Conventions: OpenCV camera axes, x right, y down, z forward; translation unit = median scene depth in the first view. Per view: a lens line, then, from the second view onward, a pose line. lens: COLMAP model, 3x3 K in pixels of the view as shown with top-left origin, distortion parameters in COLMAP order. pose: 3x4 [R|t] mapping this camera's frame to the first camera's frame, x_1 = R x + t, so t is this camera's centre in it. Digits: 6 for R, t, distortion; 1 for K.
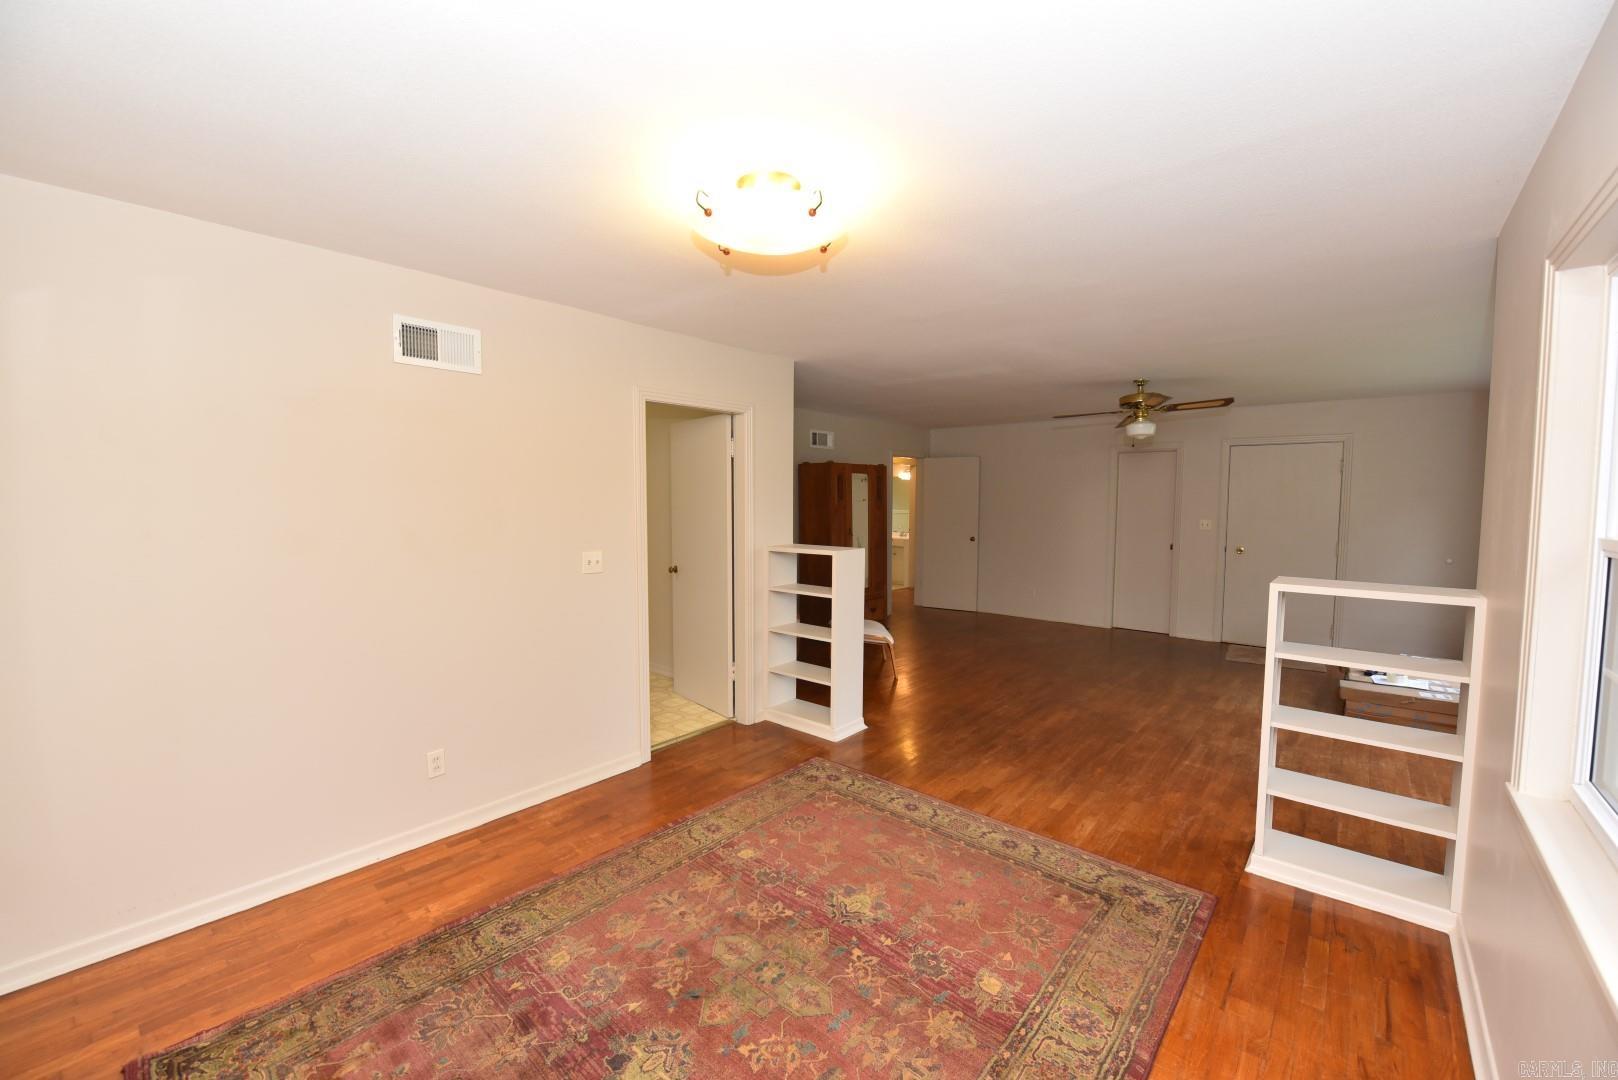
lens RADIAL K [[644.3, 0, 813.2], [0, 644.3, 538.8], [0, 0, 1]] dist [-0.016930, -0.001946]
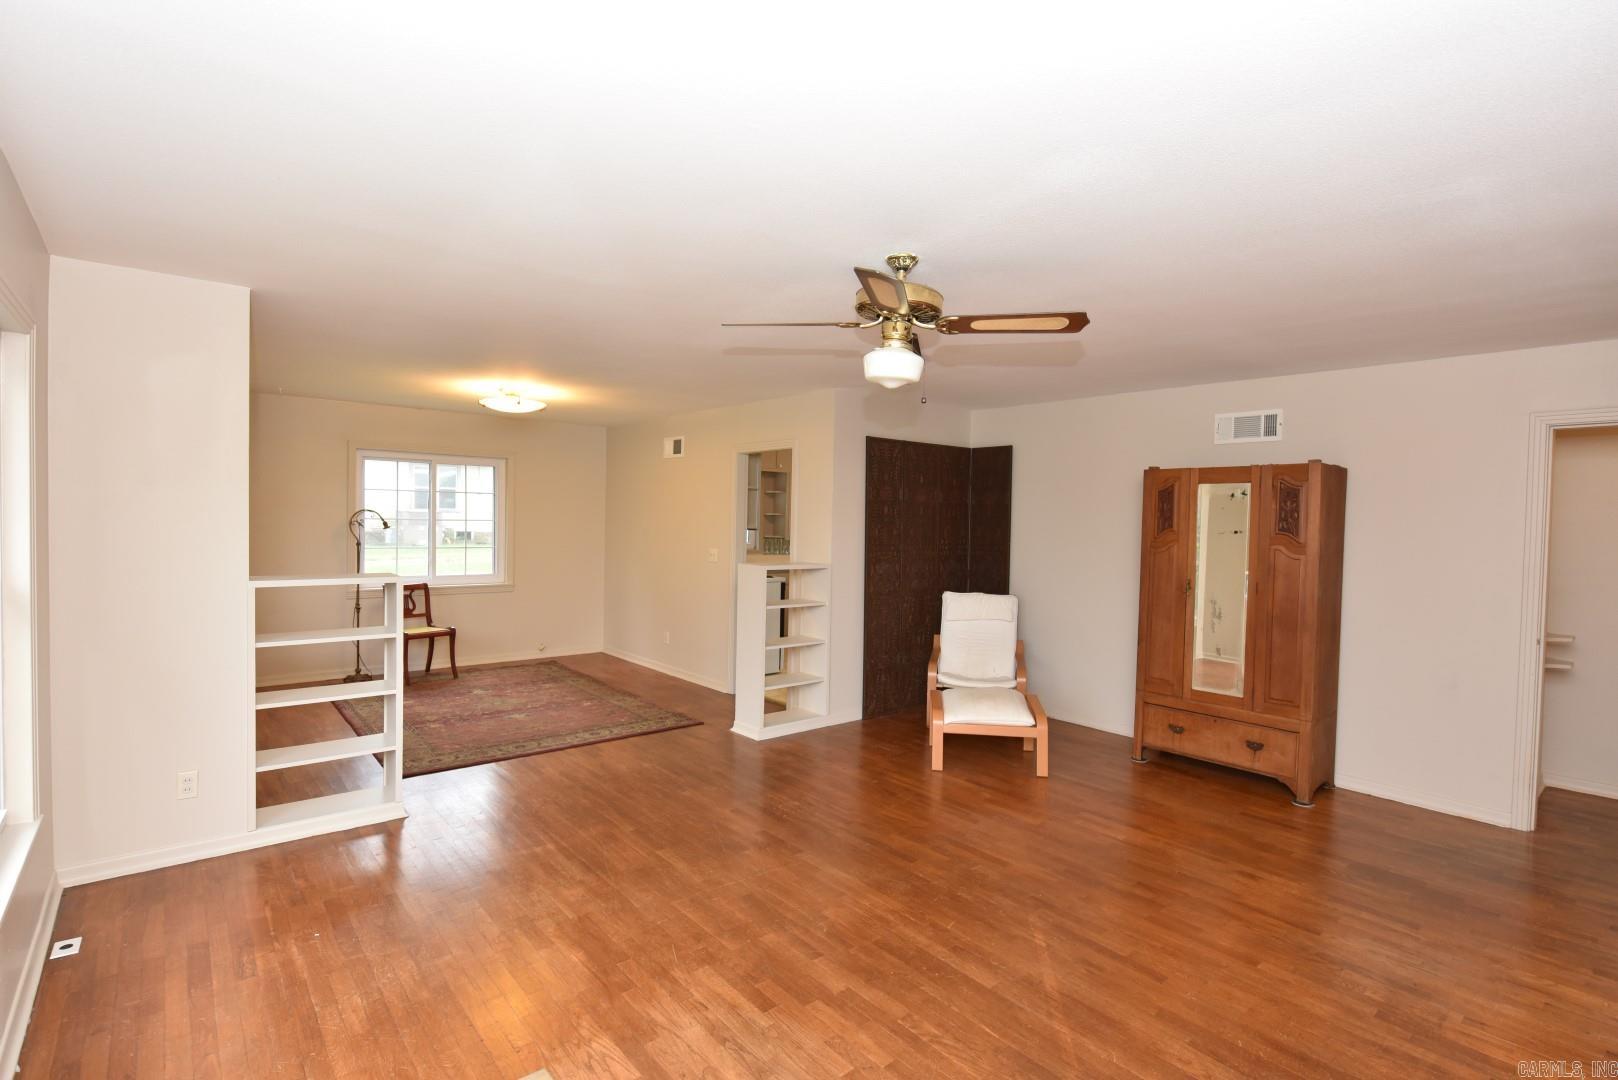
lens RADIAL K [[758.8, 0, 810.9], [0, 758.8, 540.4], [0, 0, 1]] dist [-0.010976, -0.000978]
pose [[-0.156268, 0.021413, -0.987483, 1.062892], [-0.085137, 0.995752, 0.035066, -0.063194], [0.984039, 0.089551, -0.153781, 1.047189]]
